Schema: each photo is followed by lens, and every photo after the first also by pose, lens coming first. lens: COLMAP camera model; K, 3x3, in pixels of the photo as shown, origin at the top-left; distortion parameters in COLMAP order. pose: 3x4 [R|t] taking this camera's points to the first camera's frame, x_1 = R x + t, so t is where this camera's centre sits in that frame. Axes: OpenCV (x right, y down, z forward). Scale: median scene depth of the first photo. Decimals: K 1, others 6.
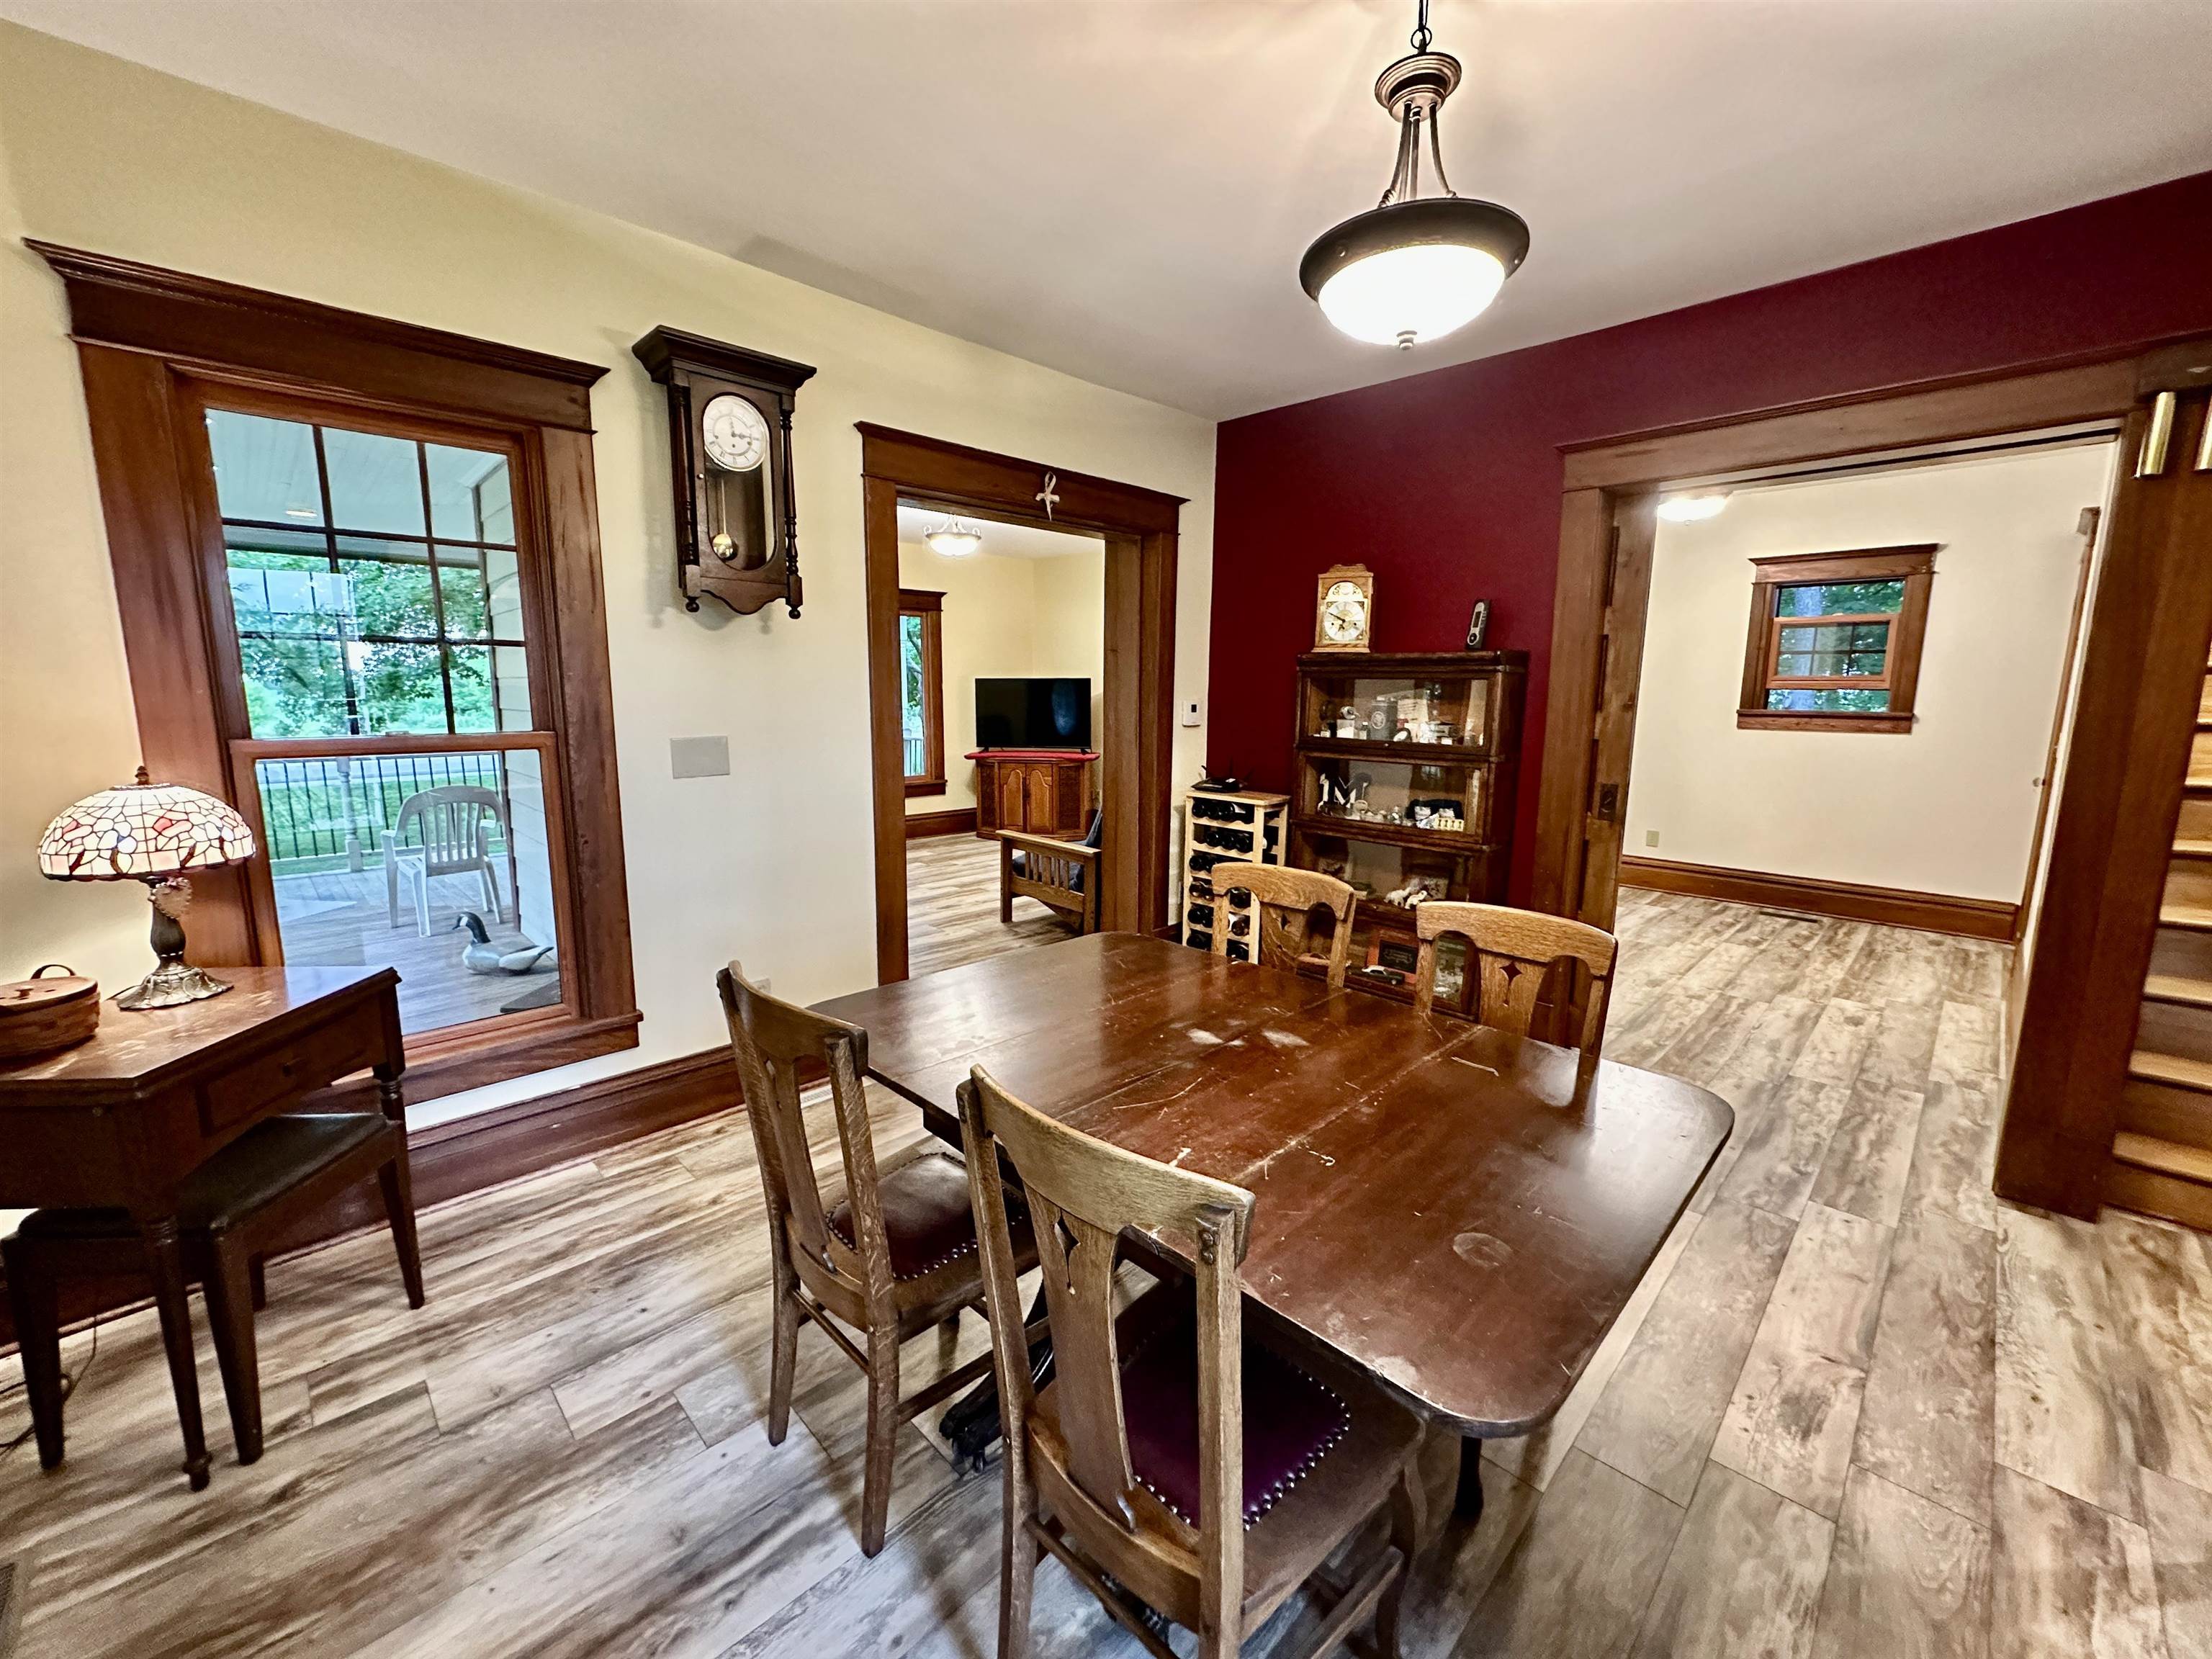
lens RADIAL K [[882.0, 0, 1114.1], [0, 882.0, 828.0], [0, 0, 1]] dist [-0.003657, 0.000757]
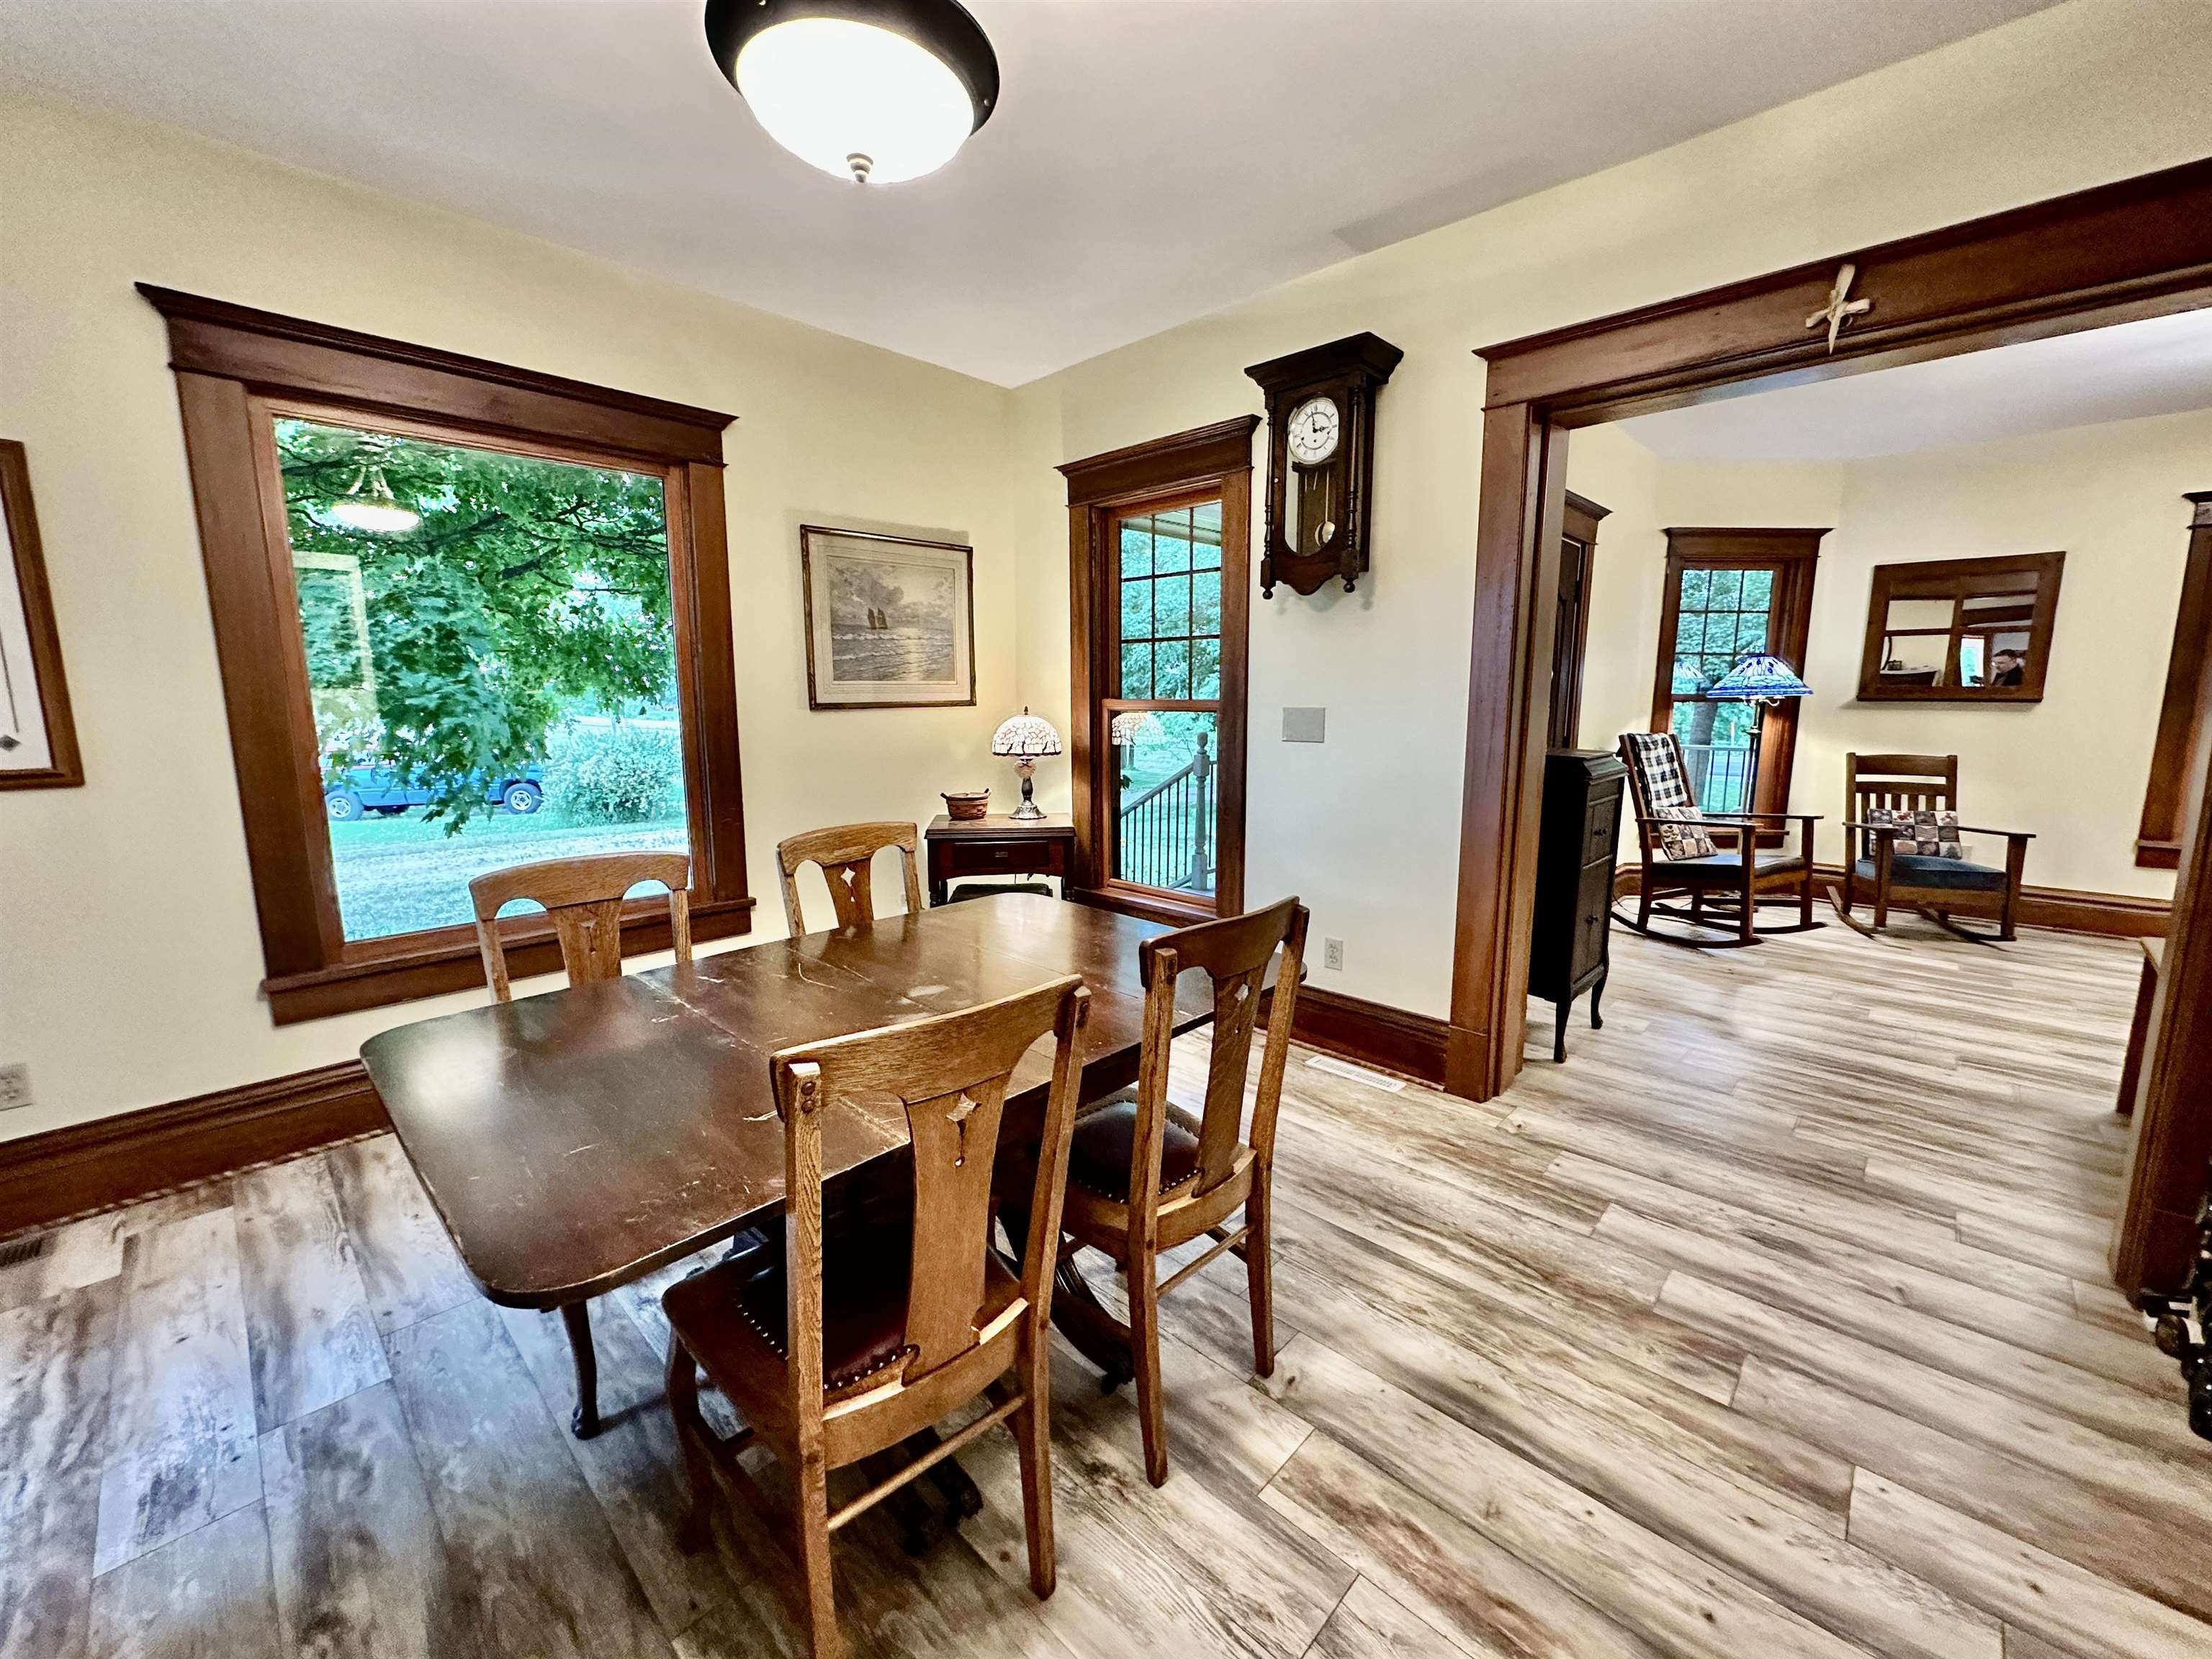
lens RADIAL K [[882.0, 0, 1112.3], [0, 882.0, 832.0], [0, 0, 1]] dist [-0.003657, 0.000757]
pose [[0.023938, 0.149488, -0.988474, 1.058405], [-0.155669, 0.977254, 0.144021, -0.111716], [0.987519, 0.150427, 0.046664, 1.132708]]
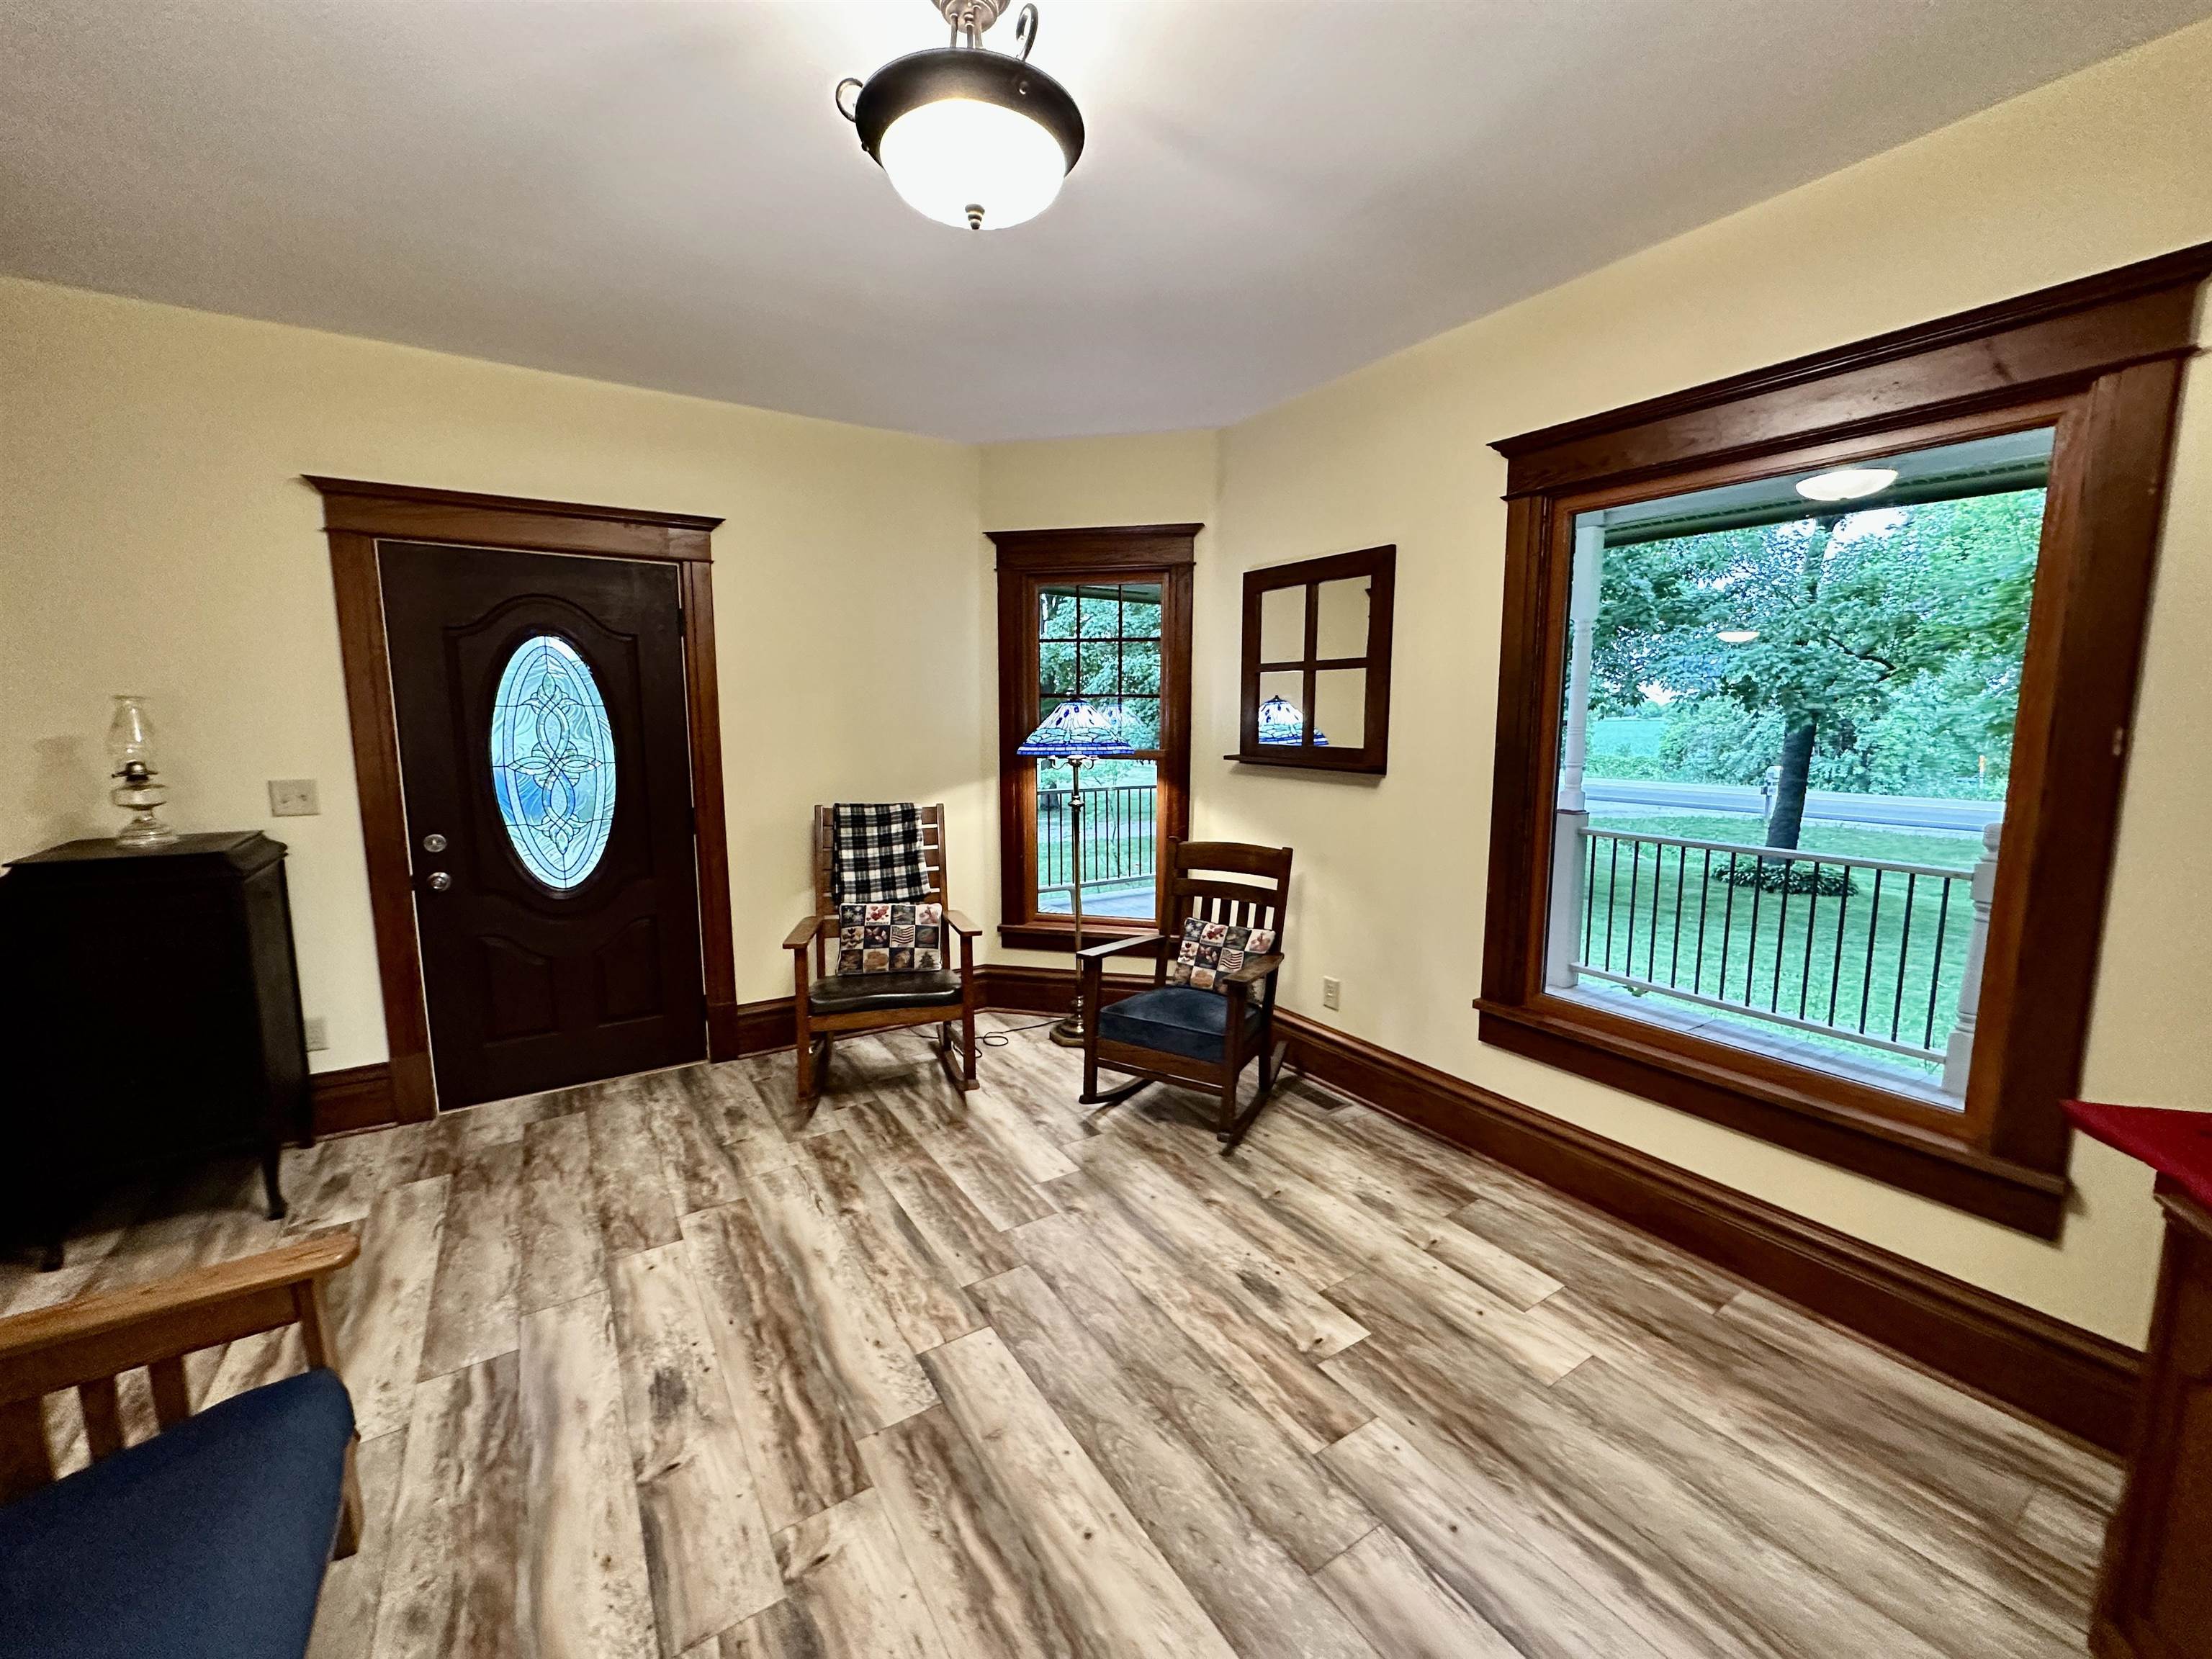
lens RADIAL K [[882.0, 0, 1108.4], [0, 882.0, 824.9], [0, 0, 1]] dist [-0.003657, 0.000757]
pose [[-0.218845, 0.120097, -0.968341, 0.302682], [-0.148576, 0.976723, 0.154714, -0.624484], [0.964382, 0.177731, -0.195907, 3.721955]]
